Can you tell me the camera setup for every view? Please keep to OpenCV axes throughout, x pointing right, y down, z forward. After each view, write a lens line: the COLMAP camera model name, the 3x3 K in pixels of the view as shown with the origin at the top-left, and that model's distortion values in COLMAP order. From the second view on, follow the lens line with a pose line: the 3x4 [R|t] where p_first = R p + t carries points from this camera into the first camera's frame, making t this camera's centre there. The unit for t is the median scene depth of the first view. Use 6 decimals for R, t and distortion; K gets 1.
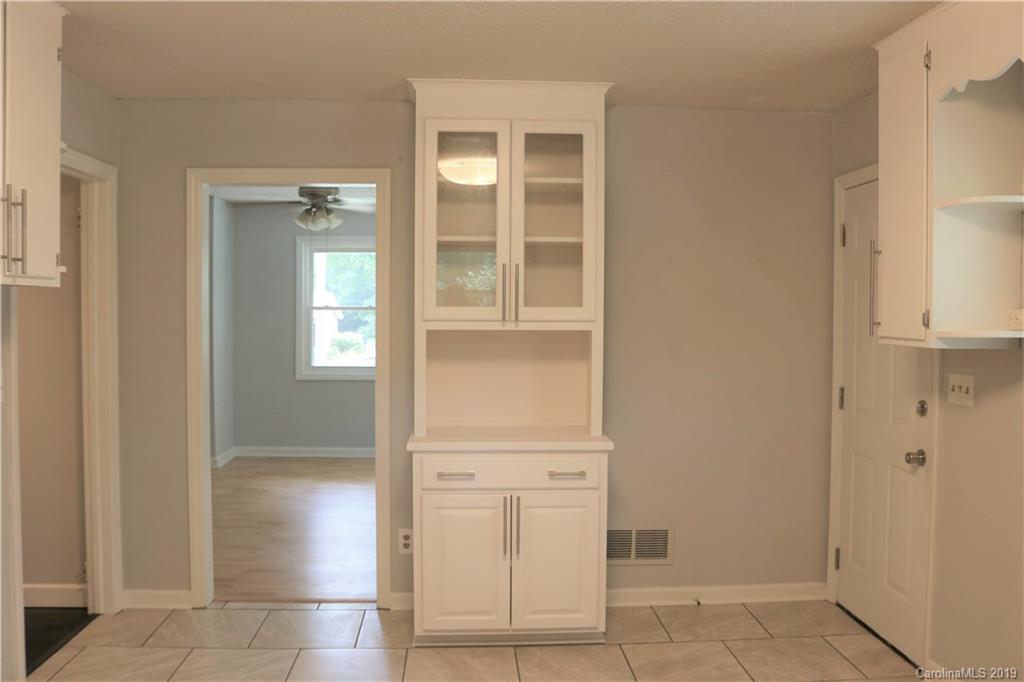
lens RADIAL K [[867.7, 0, 512.0], [0, 867.7, 341.0], [0, 0, 1]] dist [-0.167594, 0.144887]
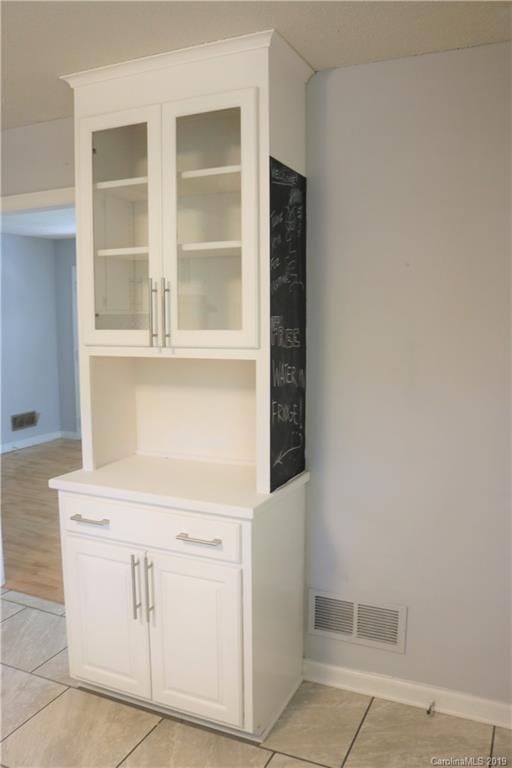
lens RADIAL K [[626.1, 0, 256.0], [0, 626.1, 384.0], [0, 0, 1]] dist [-0.157694, 0.119437]
pose [[0.881776, 0.043085, -0.469696, 0.361082], [-0.010953, 0.997421, 0.070930, -0.031047], [0.471541, -0.057400, 0.879974, 0.508767]]
